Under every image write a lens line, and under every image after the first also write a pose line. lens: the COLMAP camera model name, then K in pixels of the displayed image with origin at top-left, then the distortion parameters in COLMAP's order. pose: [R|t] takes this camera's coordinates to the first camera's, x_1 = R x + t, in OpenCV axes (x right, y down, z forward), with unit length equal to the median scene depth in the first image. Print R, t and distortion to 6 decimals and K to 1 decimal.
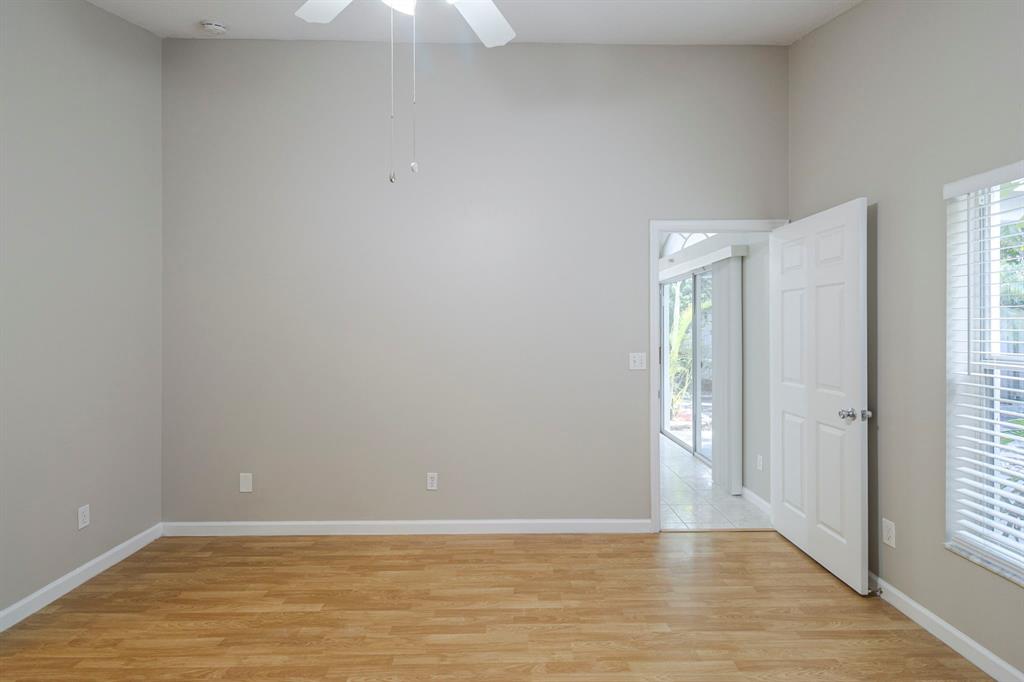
lens RADIAL K [[484.6, 0, 515.7], [0, 484.6, 336.7], [0, 0, 1]] dist [0.001530, -0.000540]
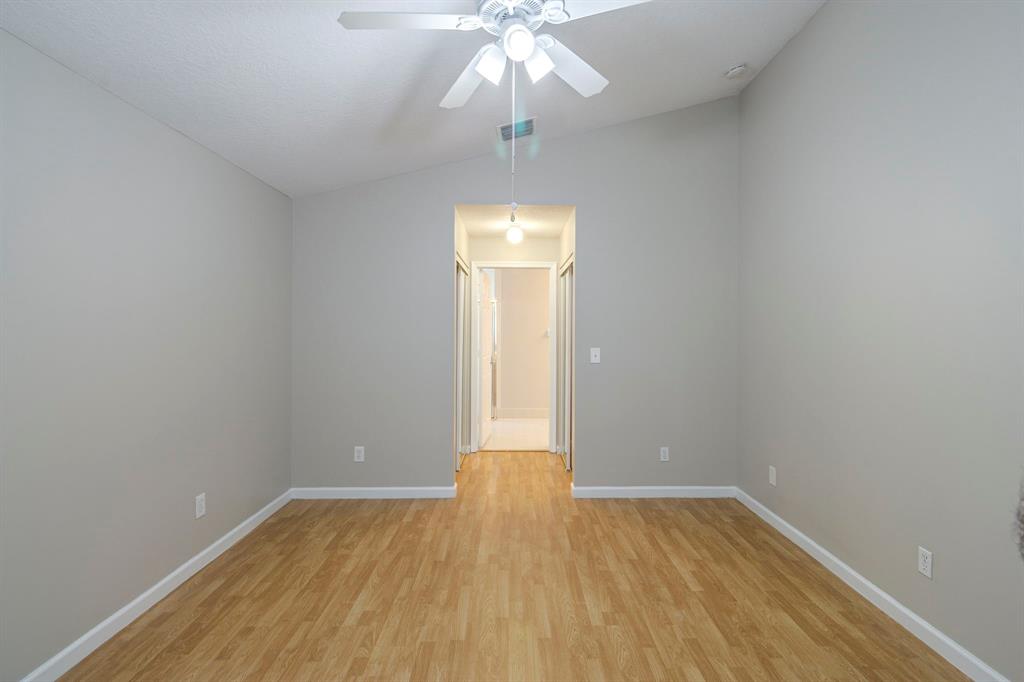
lens RADIAL K [[484.6, 0, 515.7], [0, 484.6, 336.7], [0, 0, 1]] dist [0.001530, -0.000540]
pose [[-0.024394, 0.010557, -0.999647, 0.561912], [-0.025829, 0.999604, 0.011187, 0.010935], [0.999369, 0.026093, -0.024111, 0.542316]]
